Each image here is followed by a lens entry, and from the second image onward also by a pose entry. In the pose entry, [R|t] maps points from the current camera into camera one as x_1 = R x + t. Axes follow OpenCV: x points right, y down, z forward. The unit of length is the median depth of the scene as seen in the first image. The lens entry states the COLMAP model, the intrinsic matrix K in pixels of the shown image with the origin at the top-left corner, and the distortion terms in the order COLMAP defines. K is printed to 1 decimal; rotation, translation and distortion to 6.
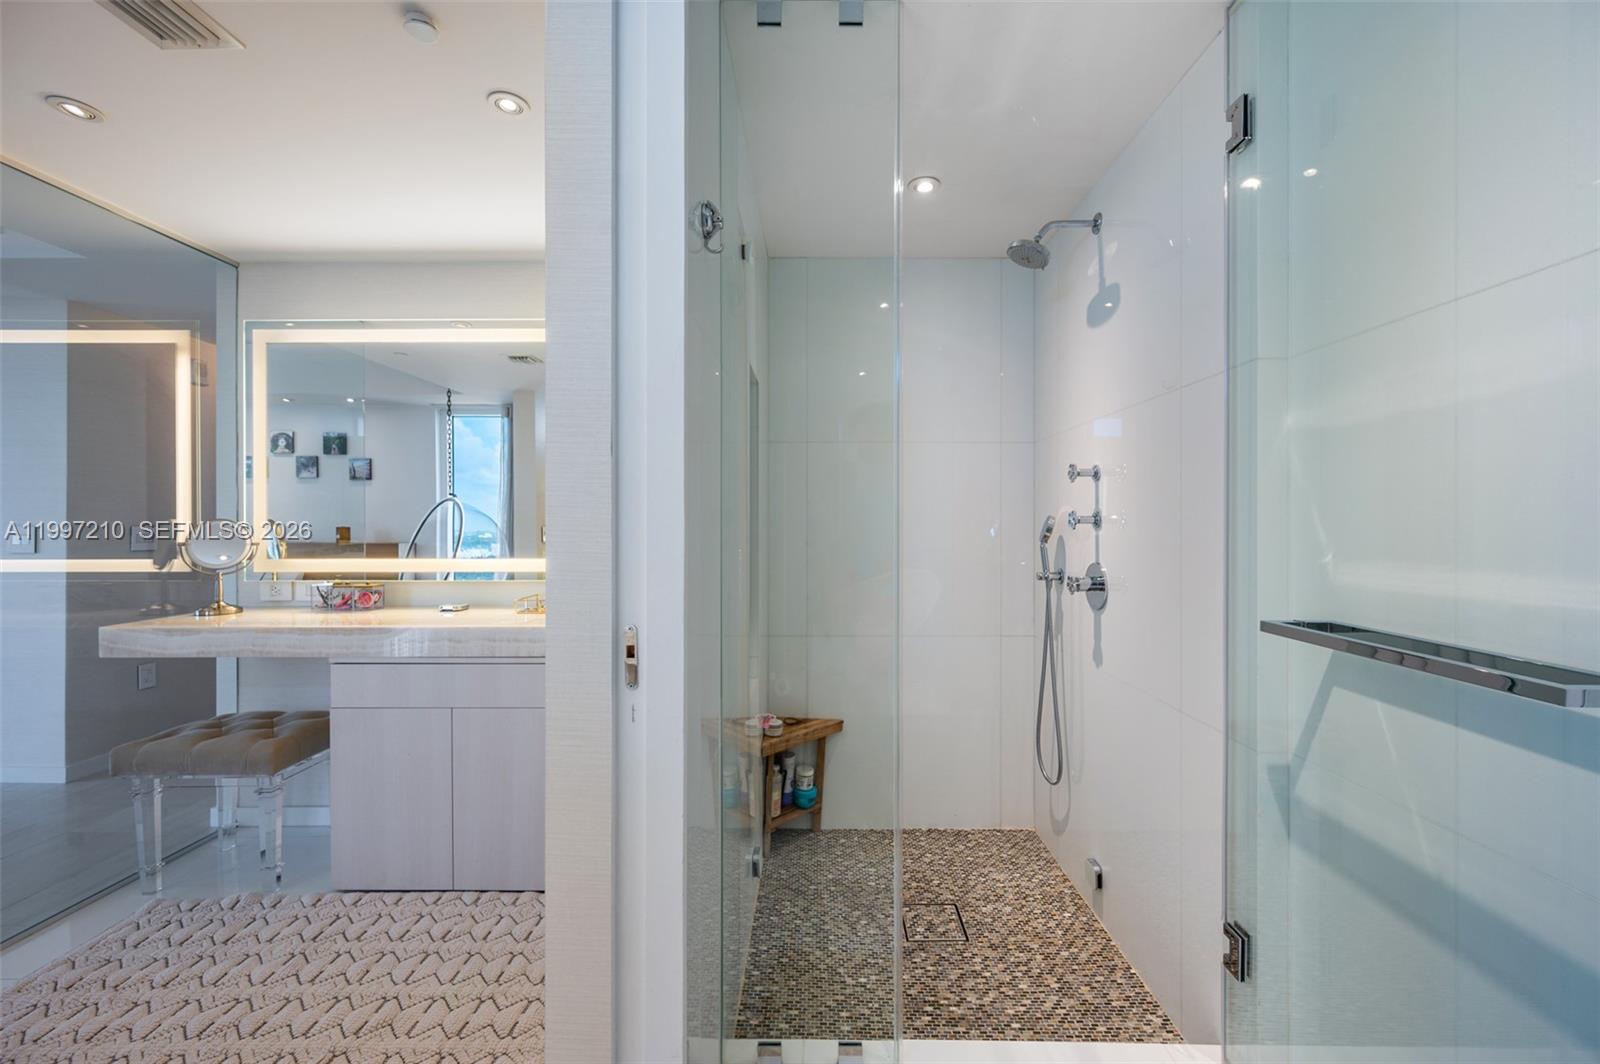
lens RADIAL K [[635.3, 0, 800.4], [0, 635.3, 527.1], [0, 0, 1]] dist [-0.000275, 0.000202]
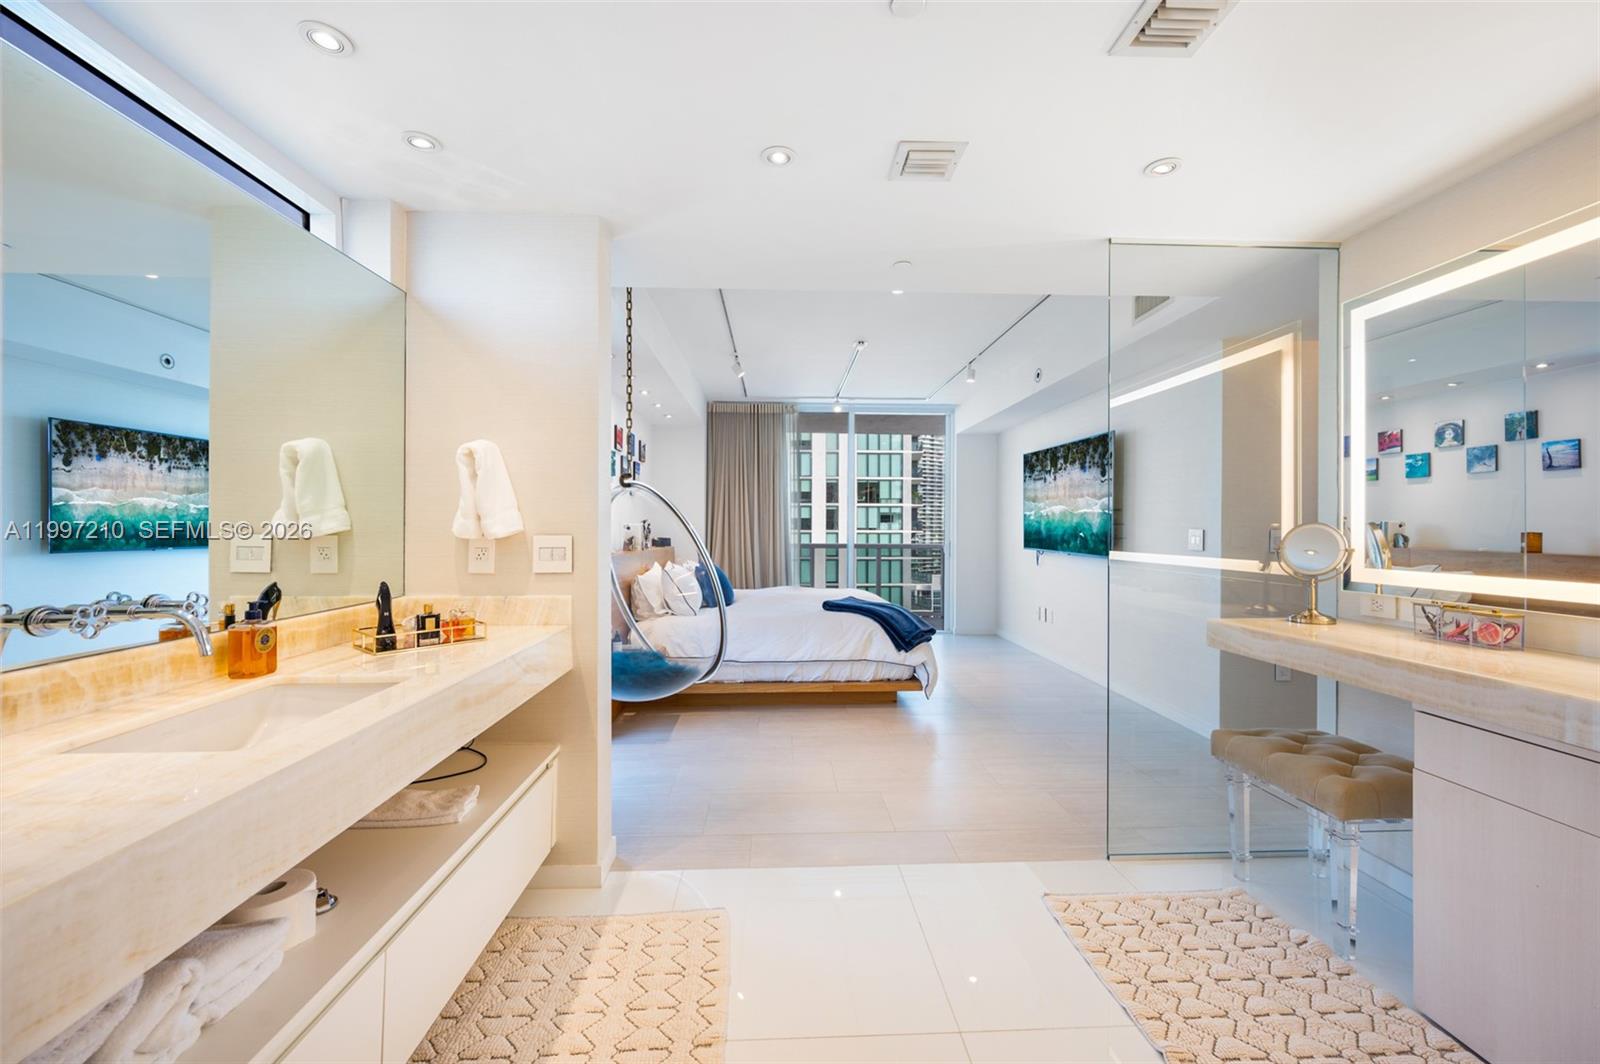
lens RADIAL K [[635.3, 0, 800.4], [0, 635.3, 527.1], [0, 0, 1]] dist [-0.000275, 0.000202]
pose [[0.064281, 0.001439, -0.997931, -0.019376], [-0.008020, 0.999967, 0.000925, -0.000391], [0.997900, 0.007944, 0.064290, 0.174637]]
